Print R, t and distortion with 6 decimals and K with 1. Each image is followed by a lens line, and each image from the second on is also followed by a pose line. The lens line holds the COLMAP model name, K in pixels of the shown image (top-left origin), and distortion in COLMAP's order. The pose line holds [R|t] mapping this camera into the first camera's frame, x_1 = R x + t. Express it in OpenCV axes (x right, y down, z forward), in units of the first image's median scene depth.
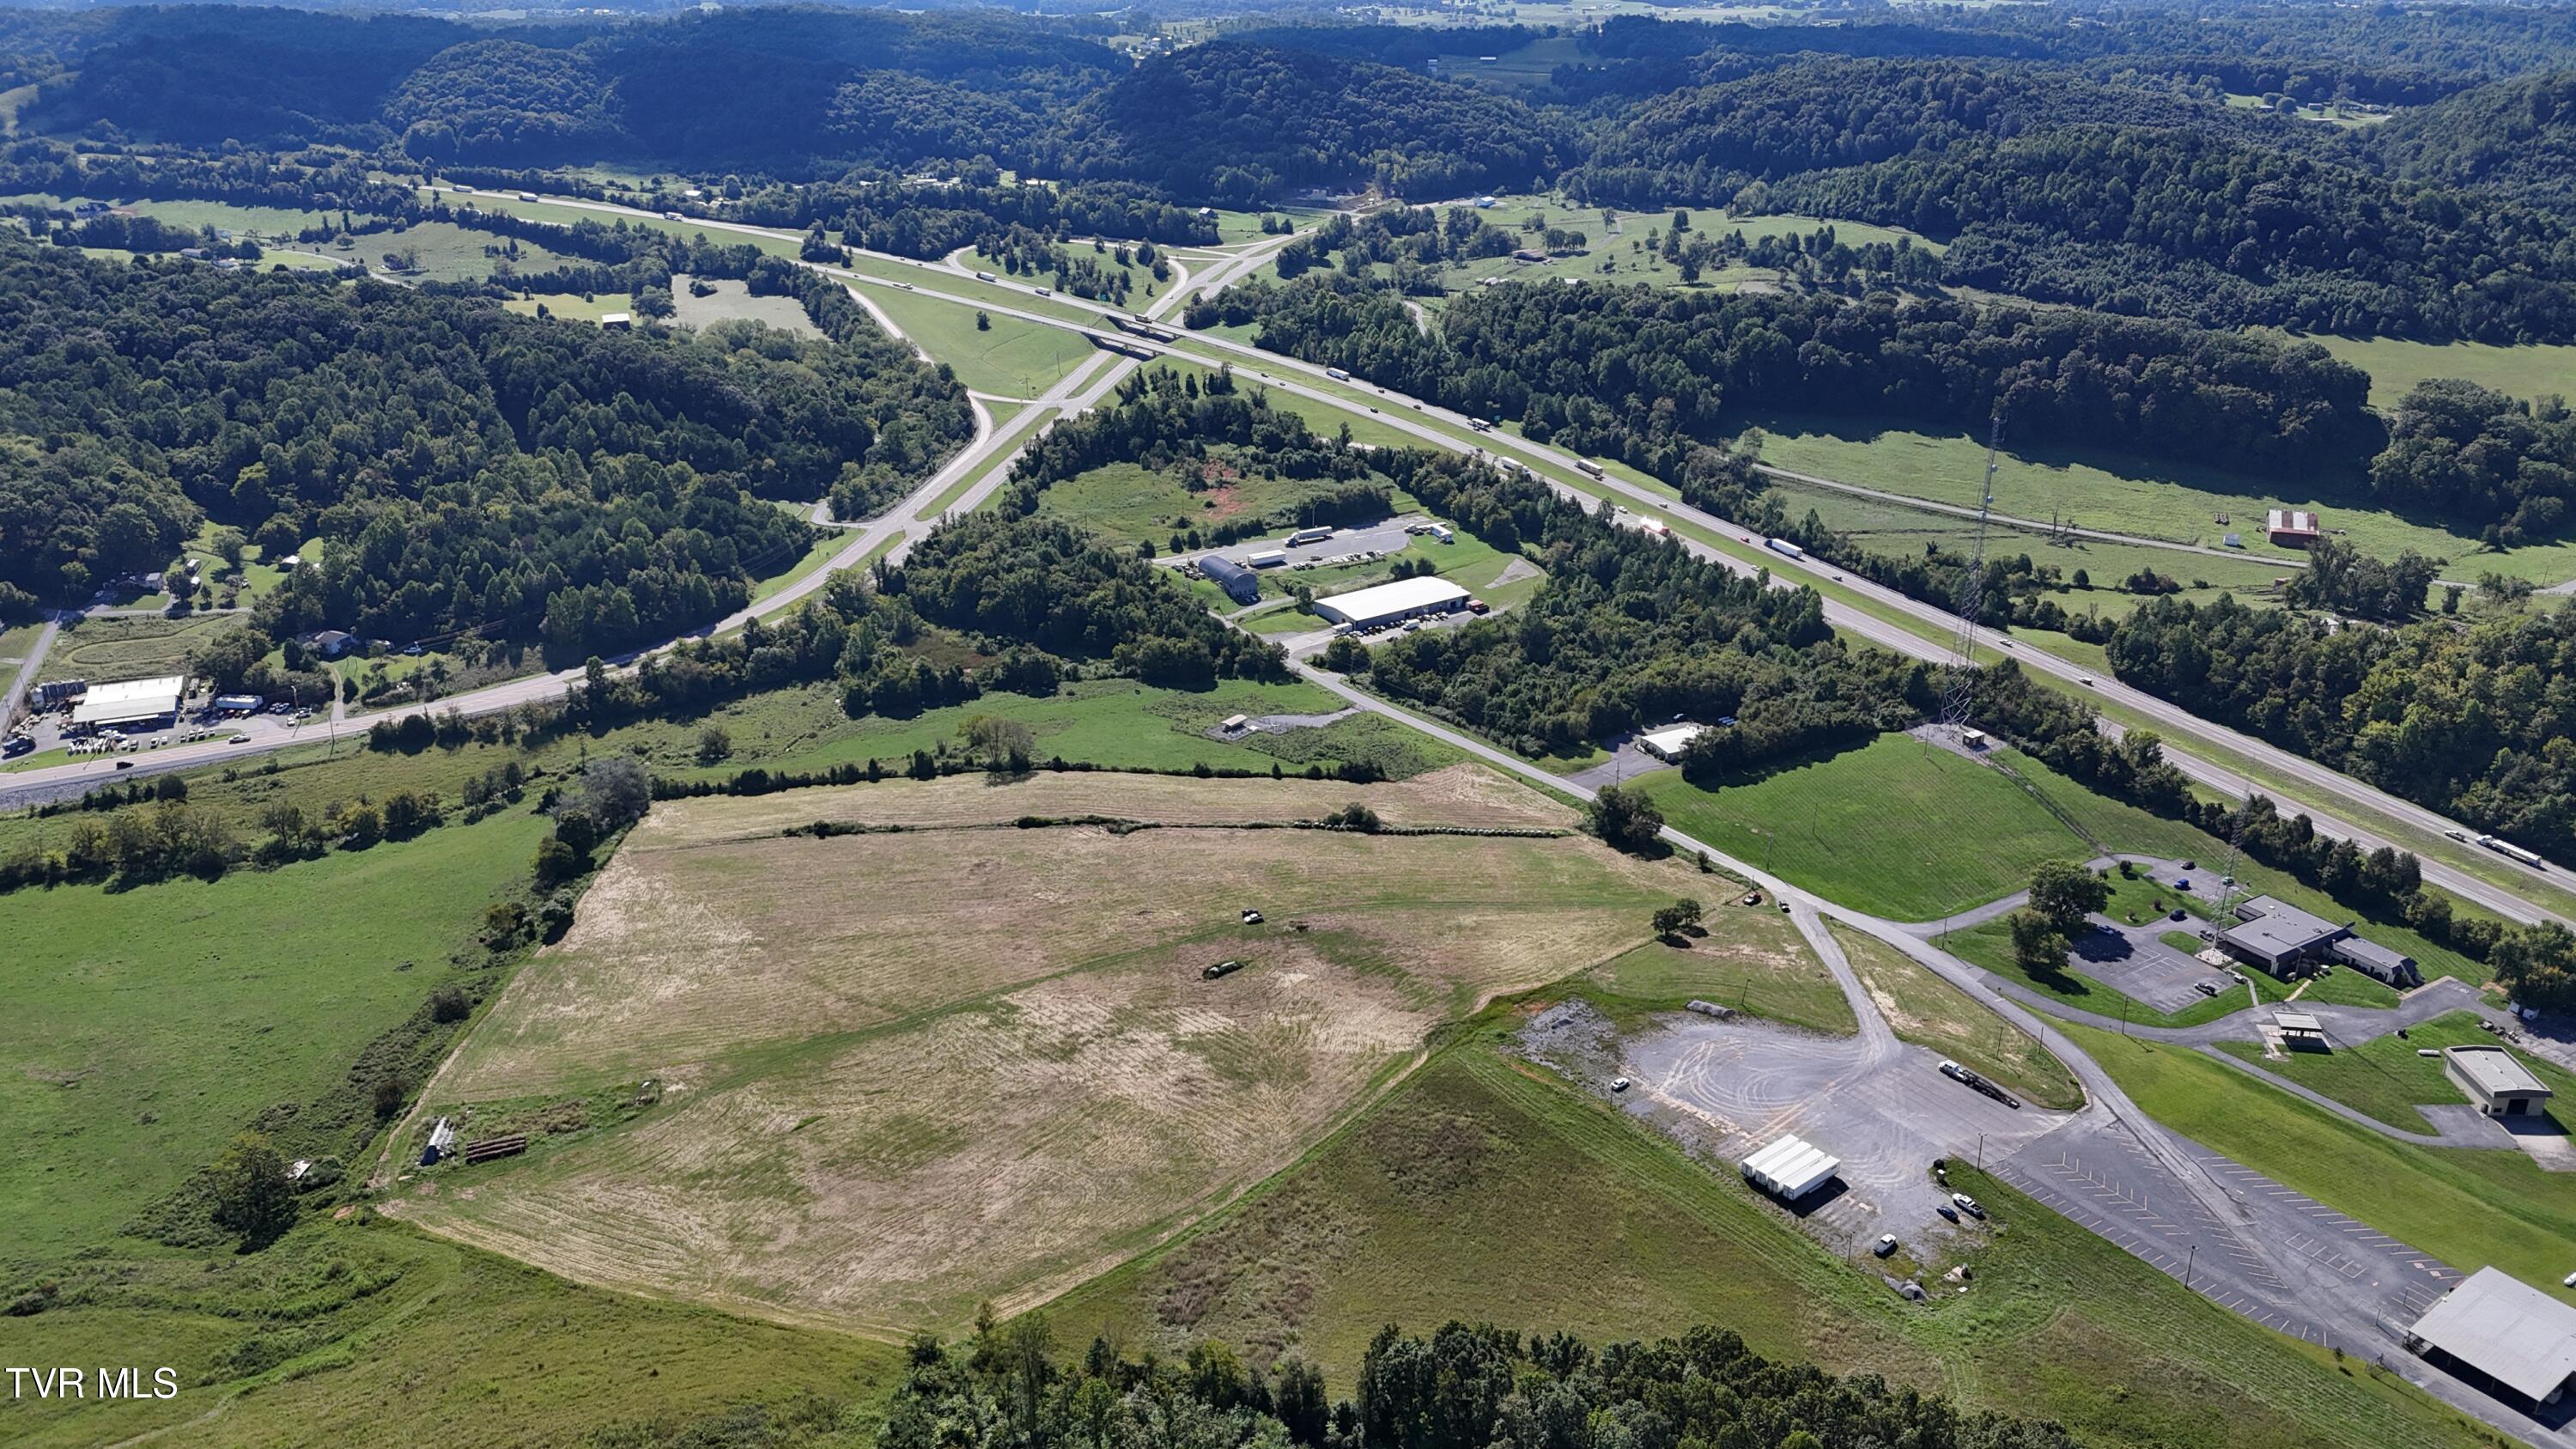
lens RADIAL K [[1891.6, 0, 1284.6], [0, 1891.6, 706.3], [0, 0, 1]] dist [0.069085, -0.060327]
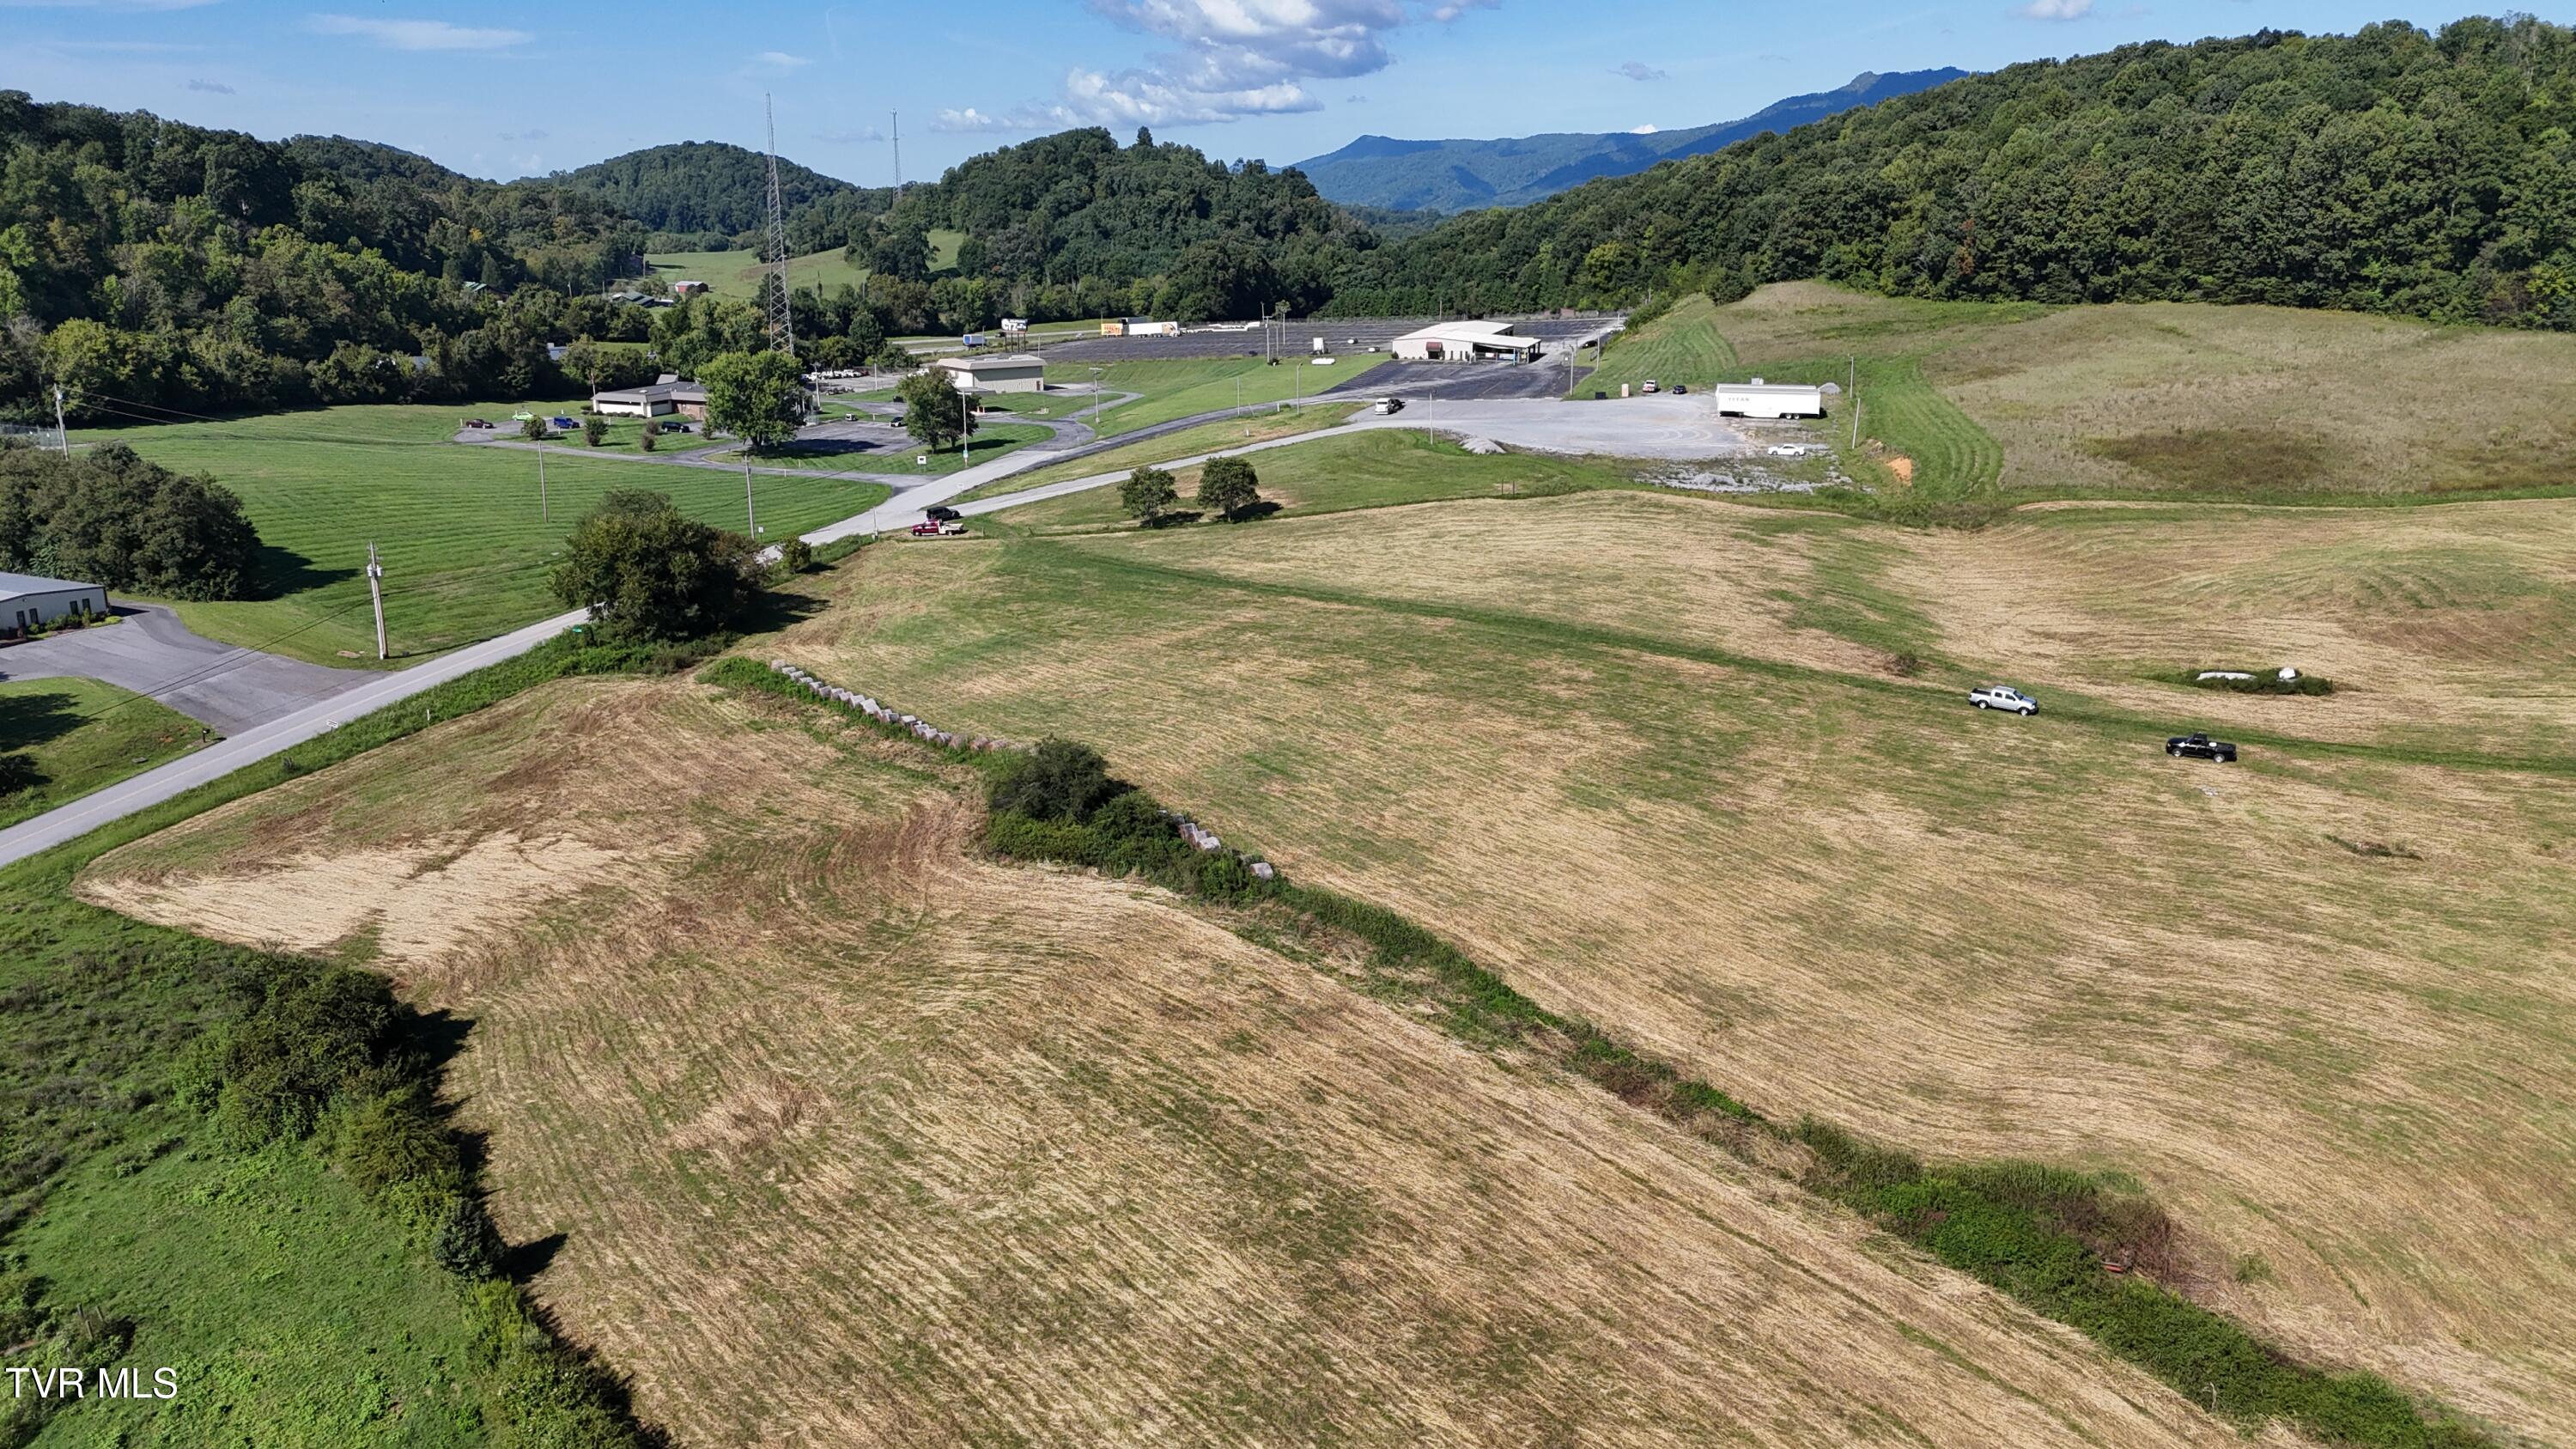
lens RADIAL K [[1891.6, 0, 1289.3], [0, 1891.6, 726.2], [0, 0, 1]] dist [0.069085, -0.060327]
pose [[-0.635296, -0.209552, 0.743295, -0.144628], [0.283933, 0.831690, 0.477151, -0.049185], [-0.718179, 0.514178, -0.468870, 1.057560]]
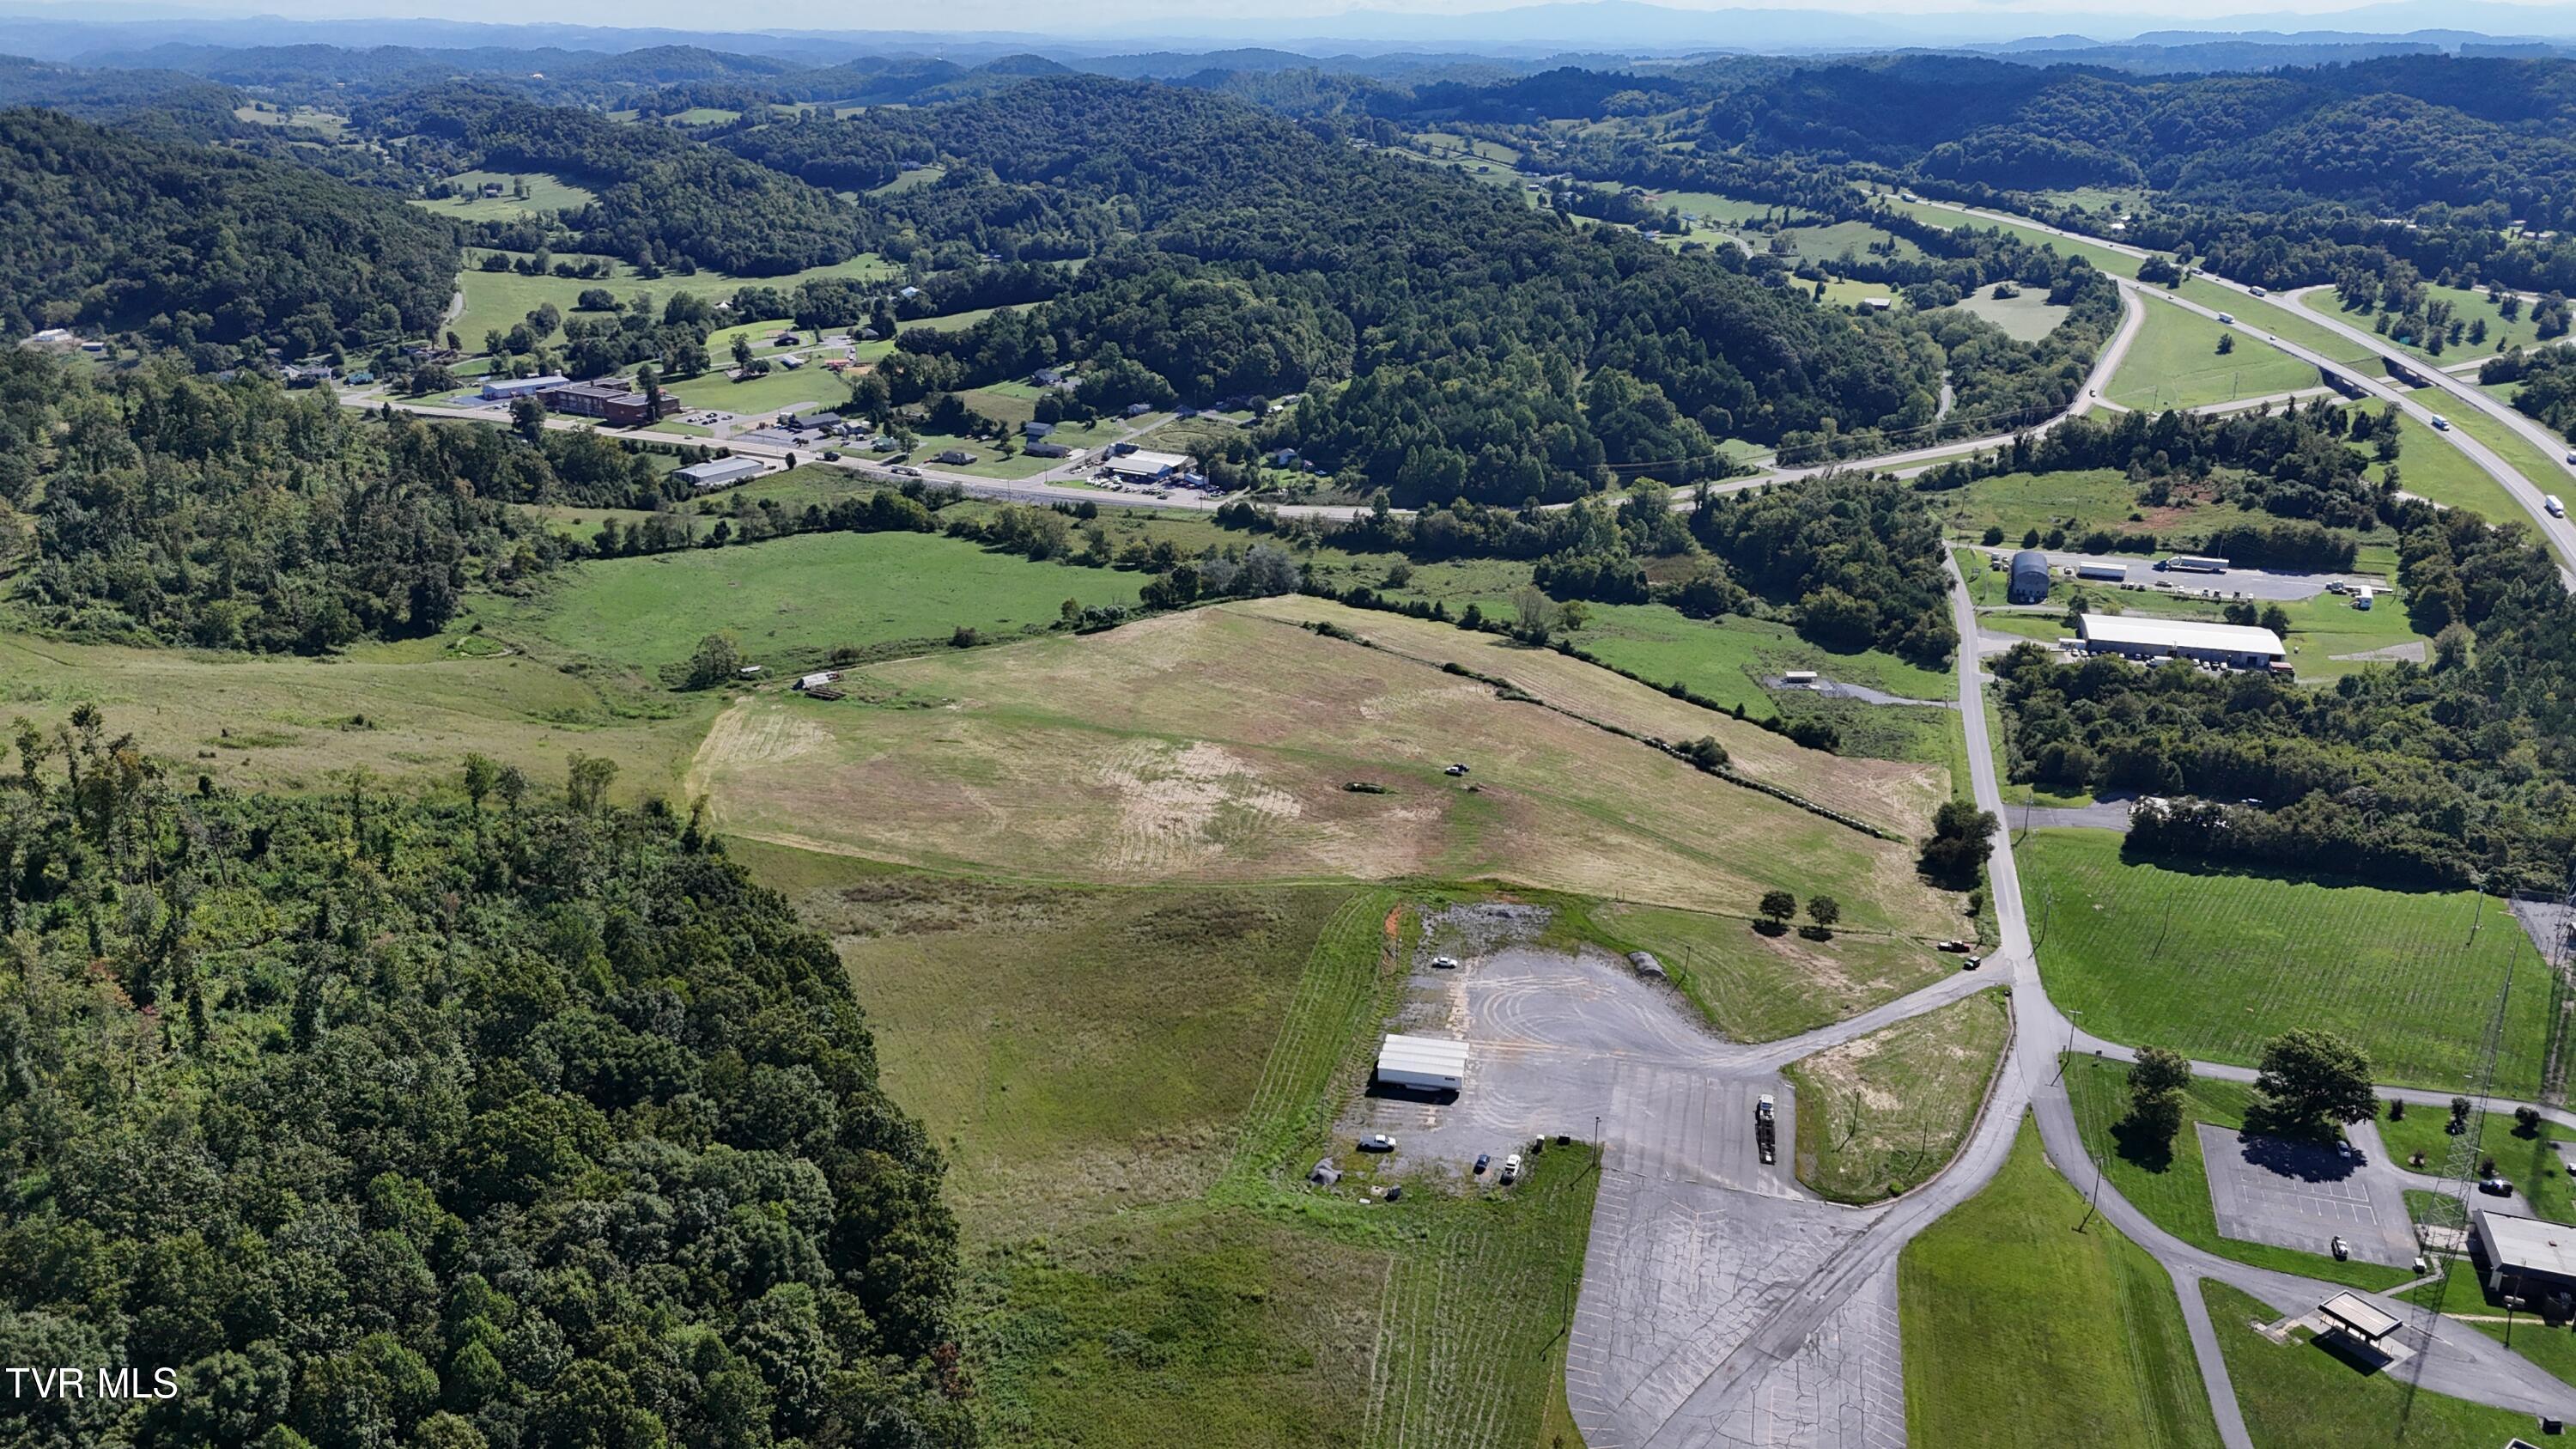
lens RADIAL K [[1891.6, 0, 1305.2], [0, 1891.6, 709.3], [0, 0, 1]] dist [0.069085, -0.060327]
pose [[0.645518, 0.264089, -0.716633, 0.550998], [-0.291888, 0.952391, 0.088047, 0.014608], [0.705767, 0.152341, 0.691870, 0.219698]]
